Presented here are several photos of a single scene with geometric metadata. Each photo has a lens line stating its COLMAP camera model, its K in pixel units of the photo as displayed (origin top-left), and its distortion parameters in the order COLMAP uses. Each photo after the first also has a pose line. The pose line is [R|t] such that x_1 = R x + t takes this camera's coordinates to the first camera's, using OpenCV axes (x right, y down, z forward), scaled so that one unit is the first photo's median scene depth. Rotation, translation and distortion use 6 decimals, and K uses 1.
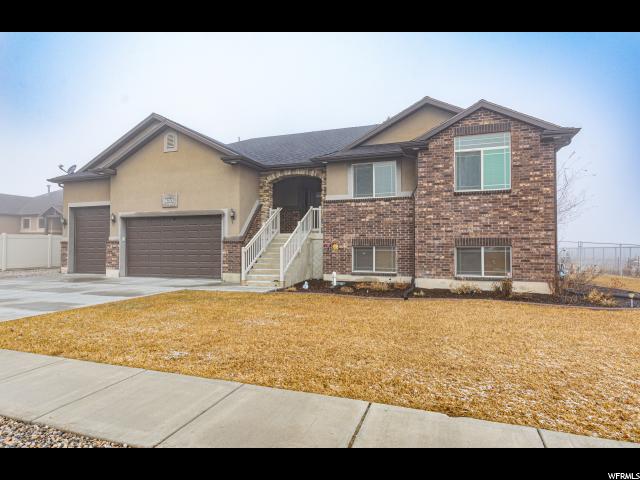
lens RADIAL K [[351.8, 0, 320.0], [0, 351.8, 240.0], [0, 0, 1]] dist [0.000967, 0.000480]
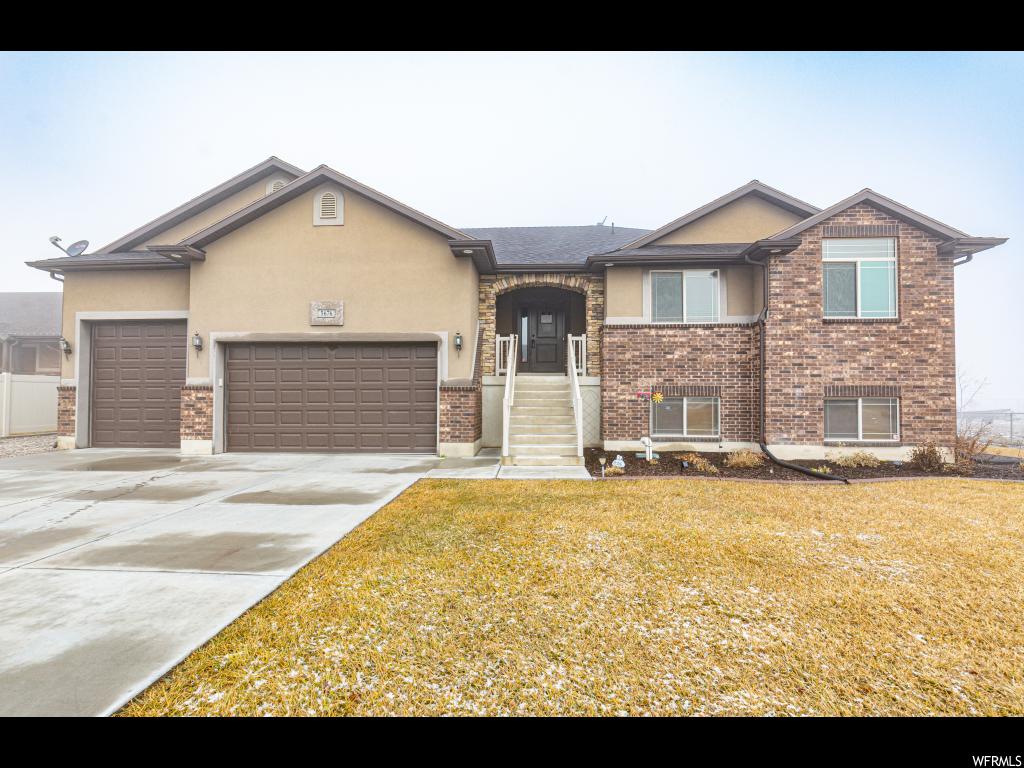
lens RADIAL K [[450.3, 0, 512.0], [0, 450.3, 384.0], [0, 0, 1]] dist [-0.000797, -0.000378]
pose [[0.963480, 0.010067, 0.267591, -0.388250], [-0.007426, 0.999913, -0.010880, 0.005055], [-0.267677, 0.008495, 0.963471, 0.277808]]
